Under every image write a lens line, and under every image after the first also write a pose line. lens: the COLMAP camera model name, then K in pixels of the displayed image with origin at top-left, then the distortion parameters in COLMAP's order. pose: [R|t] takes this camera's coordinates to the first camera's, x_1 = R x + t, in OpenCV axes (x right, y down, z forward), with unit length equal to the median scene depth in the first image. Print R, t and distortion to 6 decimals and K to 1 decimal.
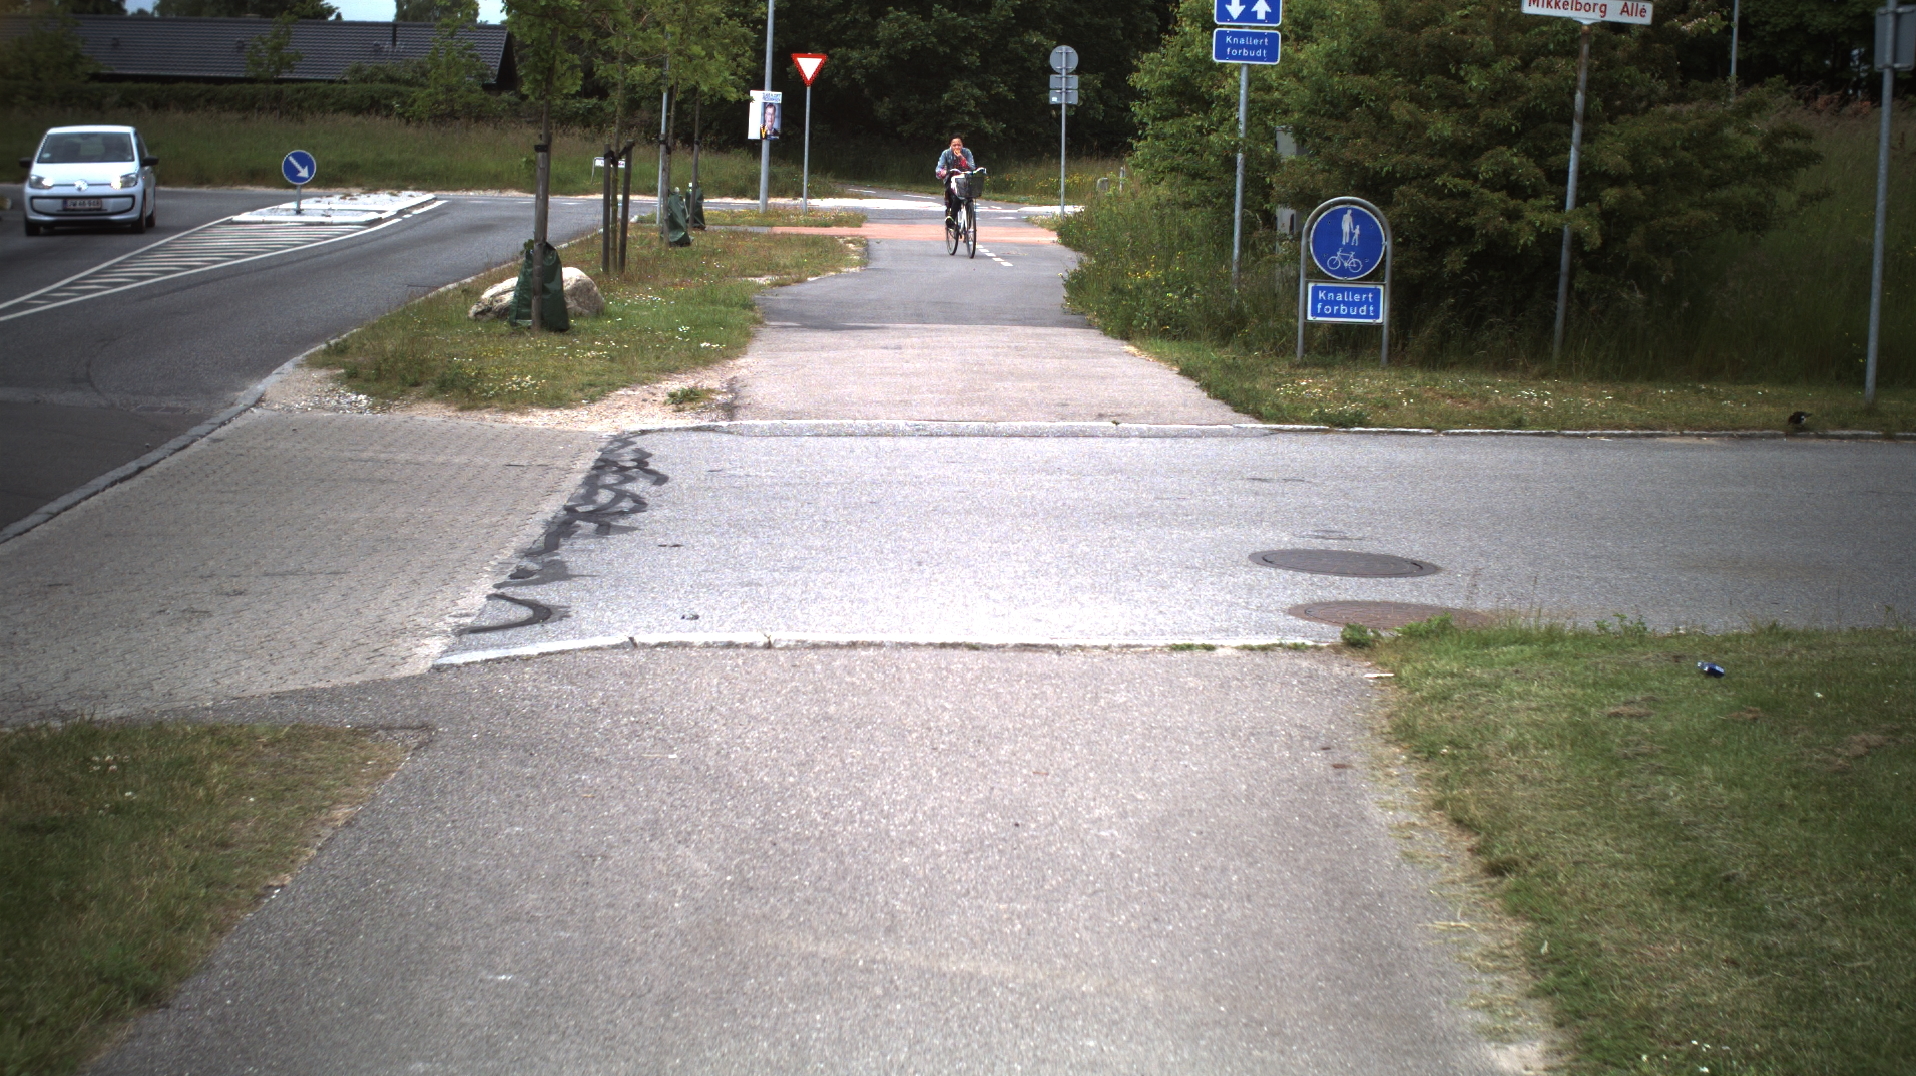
lens RADIAL K [[3401.3, 0, 958.0], [0, 3401.3, 538.0], [0, 0, 1]] dist [-0.305215, 0.449735]
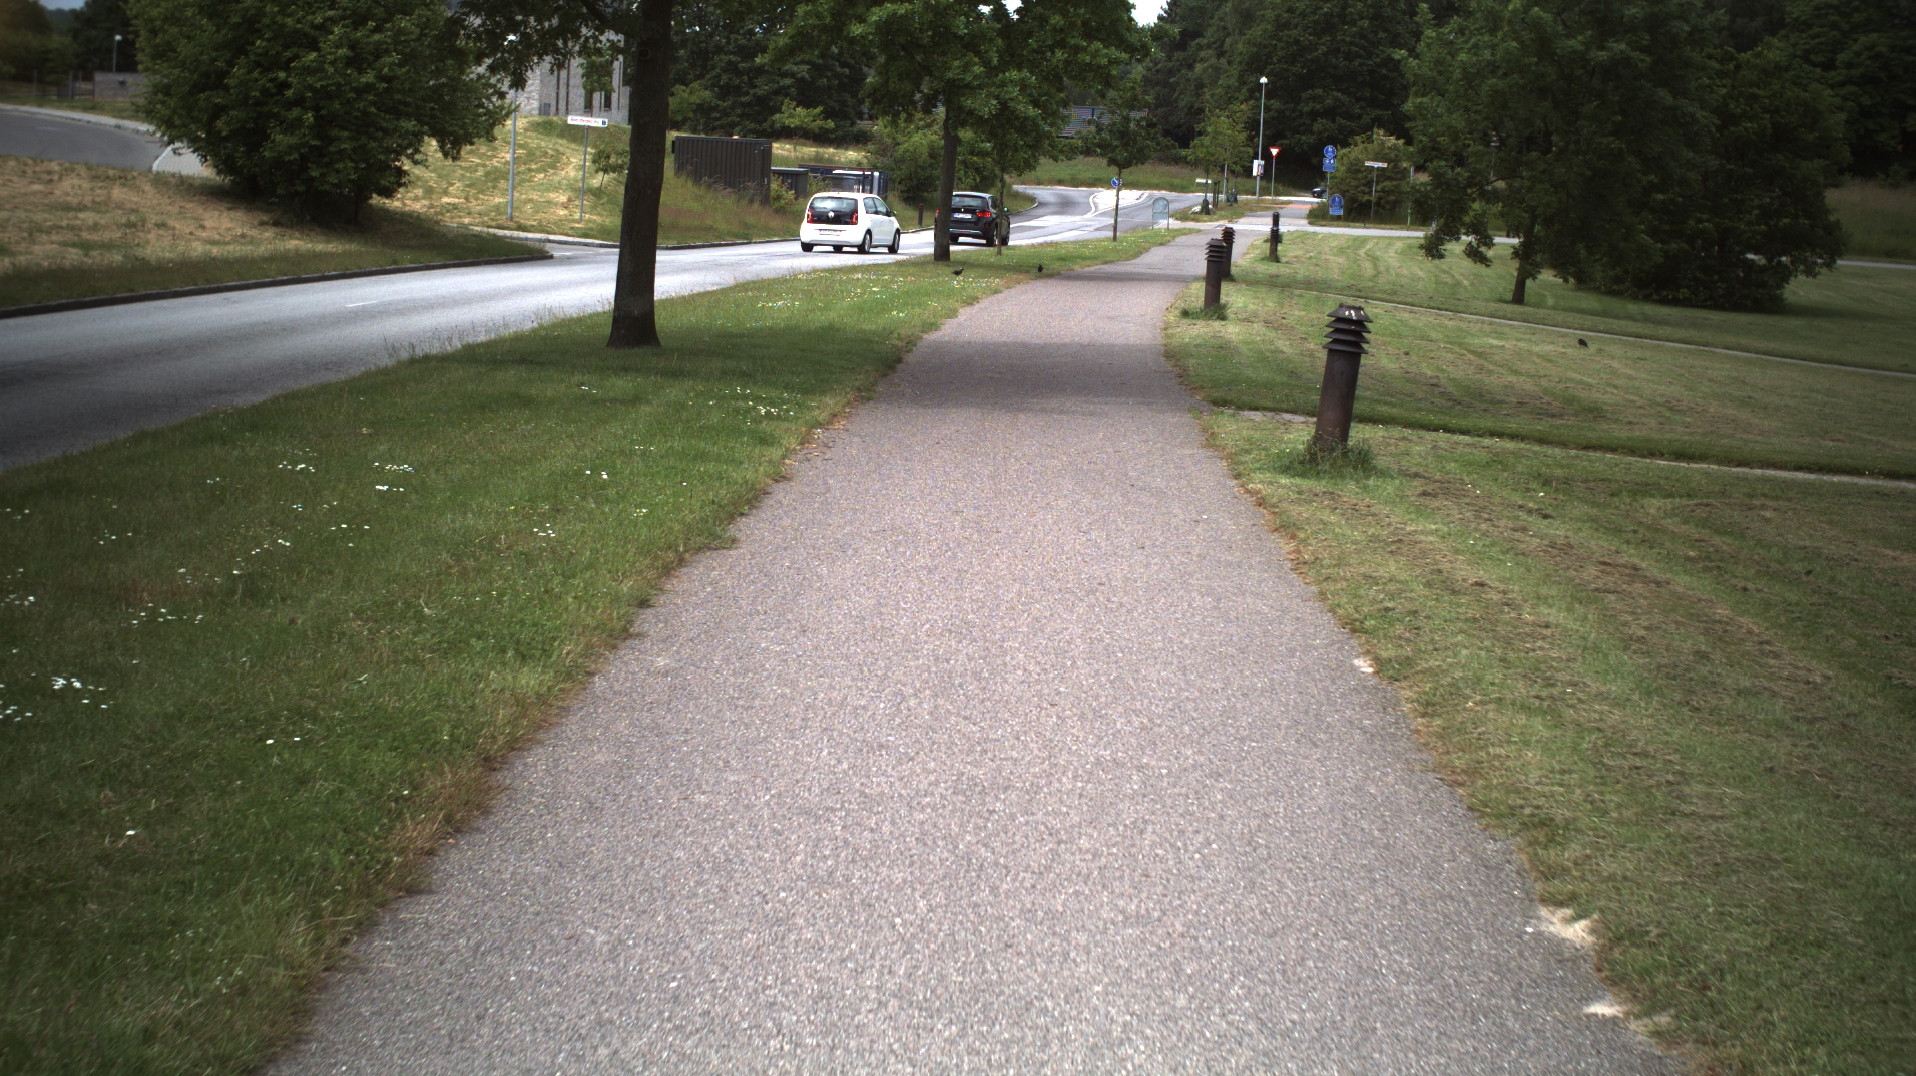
lens RADIAL K [[3401.3, 0, 958.0], [0, 3401.3, 538.0], [0, 0, 1]] dist [-0.305215, 0.449735]
pose [[0.986893, 0.030697, -0.158430, 0.361197], [-0.030946, 0.999521, 0.000896, 0.456715], [0.158382, 0.004018, 0.987370, -4.376974]]
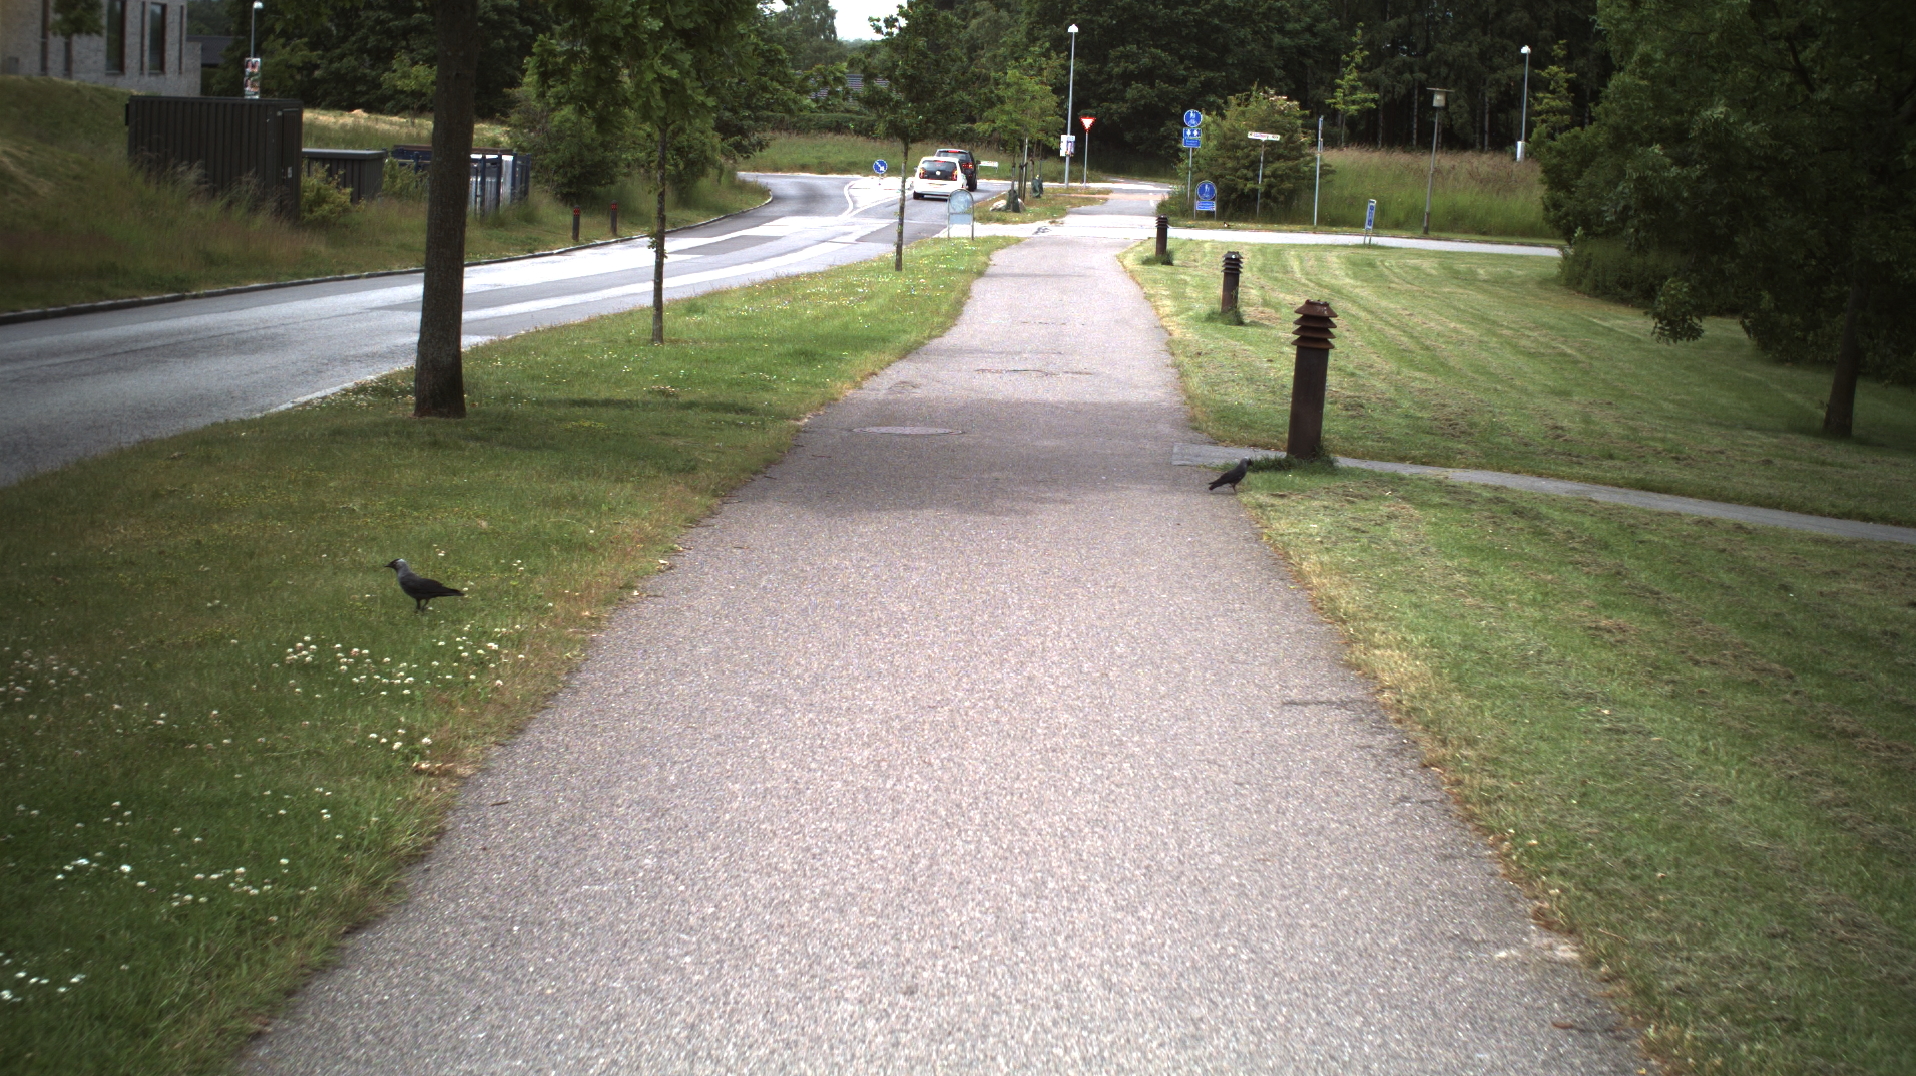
lens RADIAL K [[3401.3, 0, 958.0], [0, 3401.3, 538.0], [0, 0, 1]] dist [-0.305215, 0.449735]
pose [[0.996239, 0.015880, -0.085181, 0.145879], [-0.015632, 0.999871, 0.003573, 0.283769], [0.085227, -0.002228, 0.996359, -2.743005]]
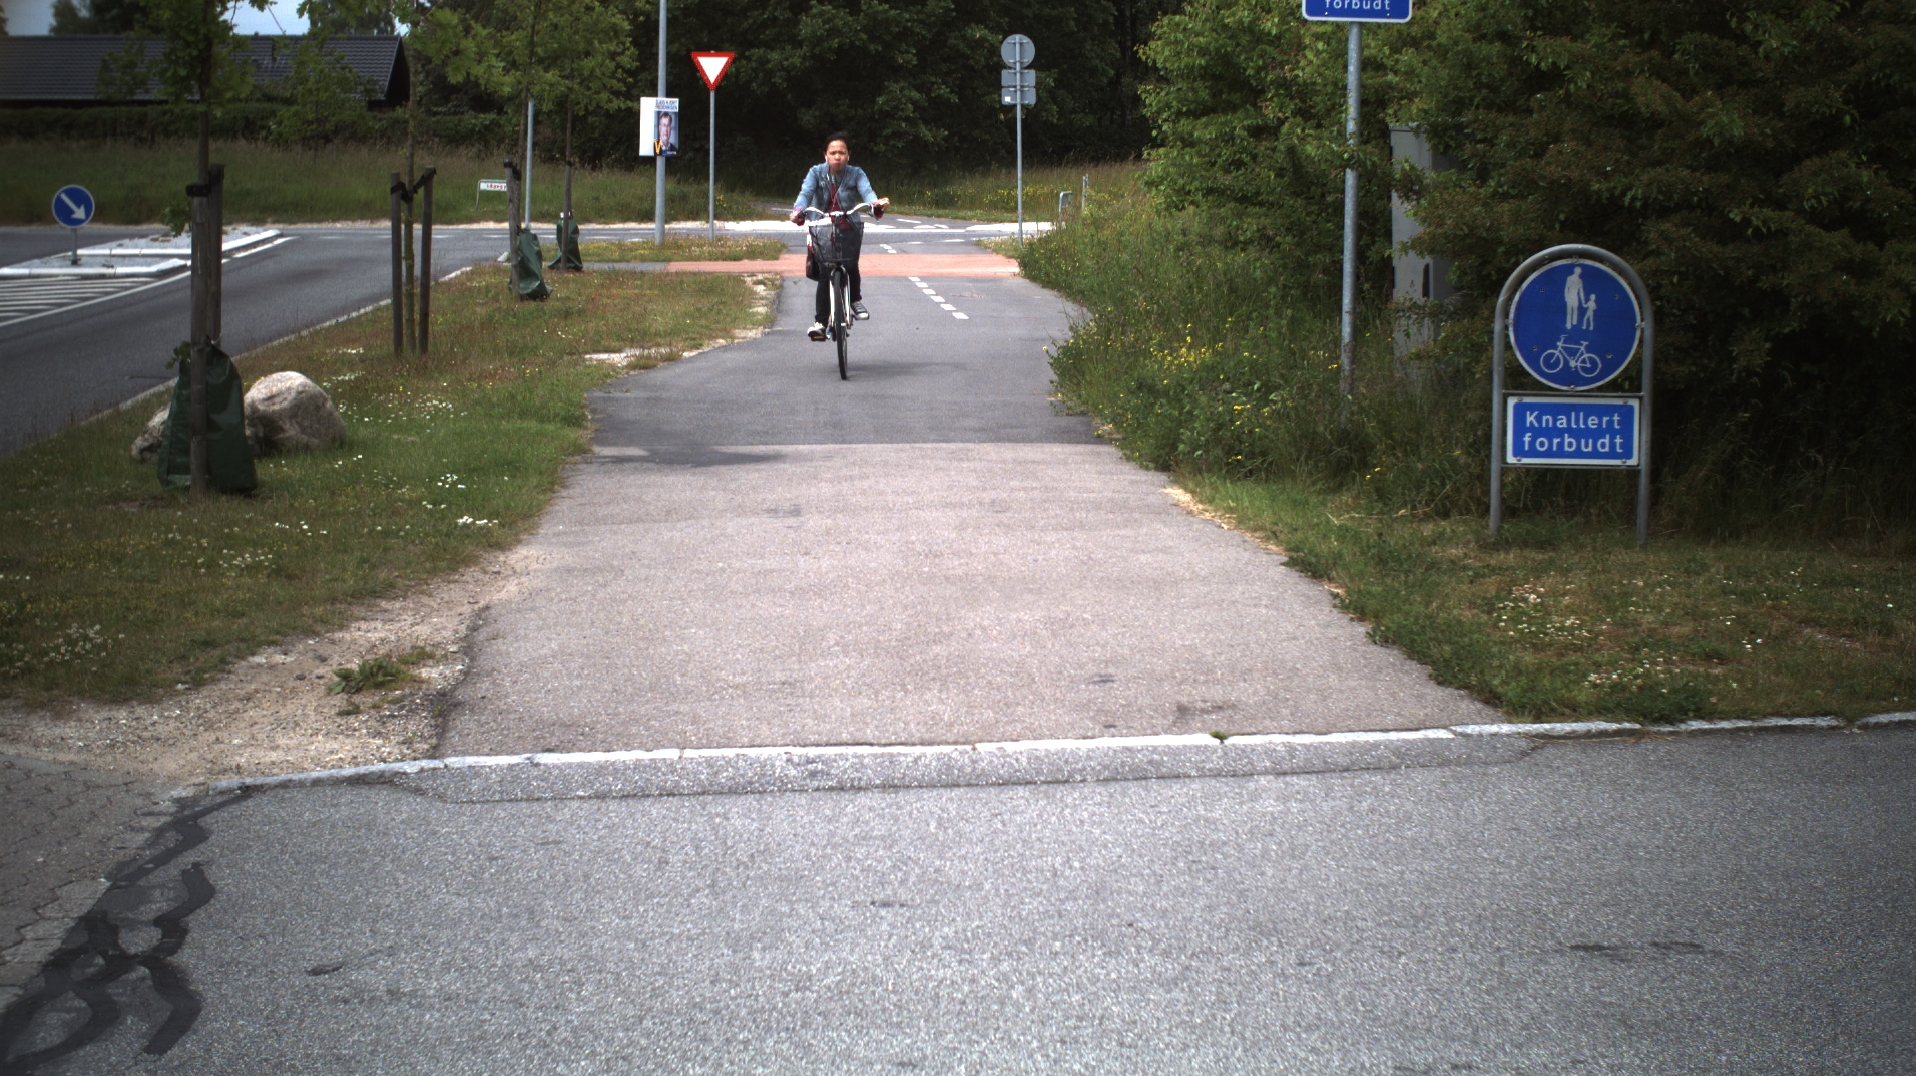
lens RADIAL K [[3401.3, 0, 958.0], [0, 3401.3, 538.0], [0, 0, 1]] dist [-0.305215, 0.449735]
pose [[0.999559, -0.025402, 0.015408, 0.001498], [0.025432, 0.999675, -0.001766, -0.044882], [-0.015358, 0.002157, 0.999880, 0.366852]]
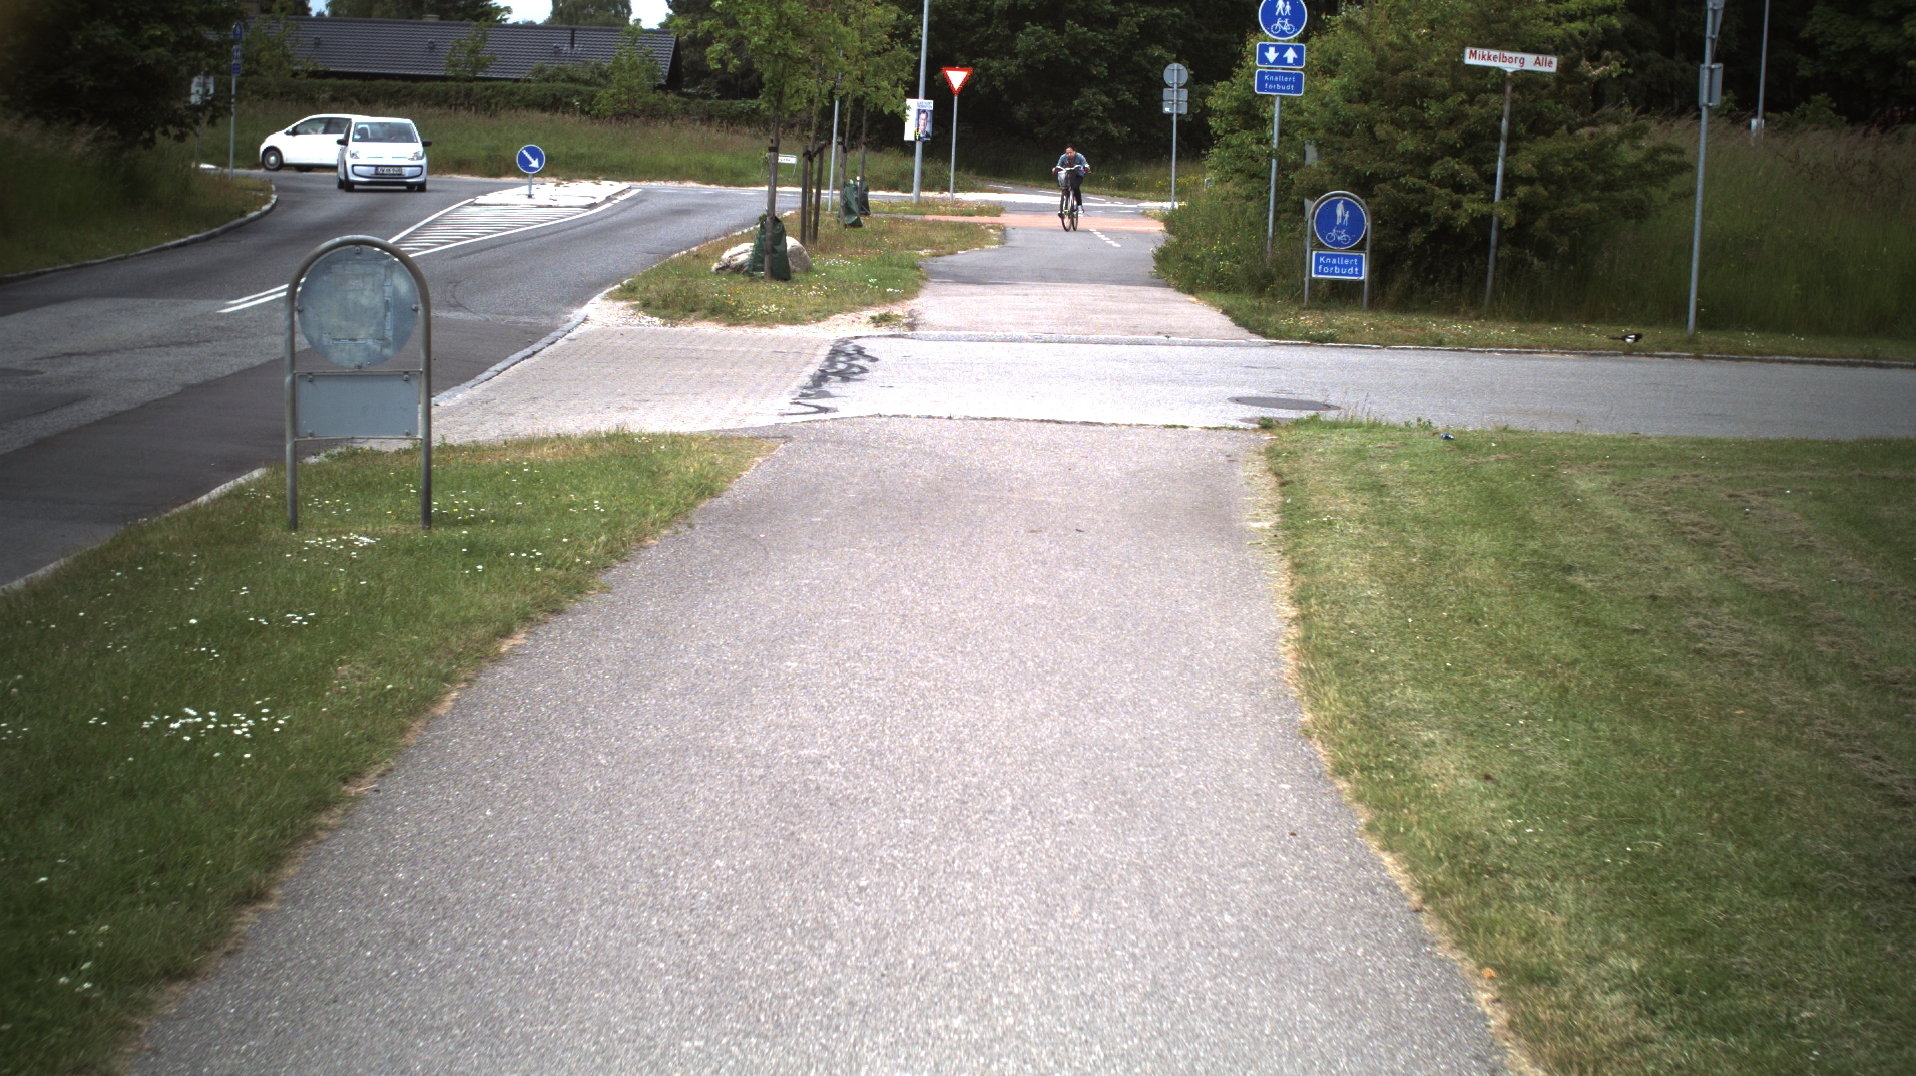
lens RADIAL K [[3401.3, 0, 958.0], [0, 3401.3, 538.0], [0, 0, 1]] dist [-0.305215, 0.449735]
pose [[0.999118, 0.015400, -0.039068, 0.009780], [-0.015379, 0.999881, 0.000839, 0.039699], [0.039076, -0.000238, 0.999236, -0.366335]]
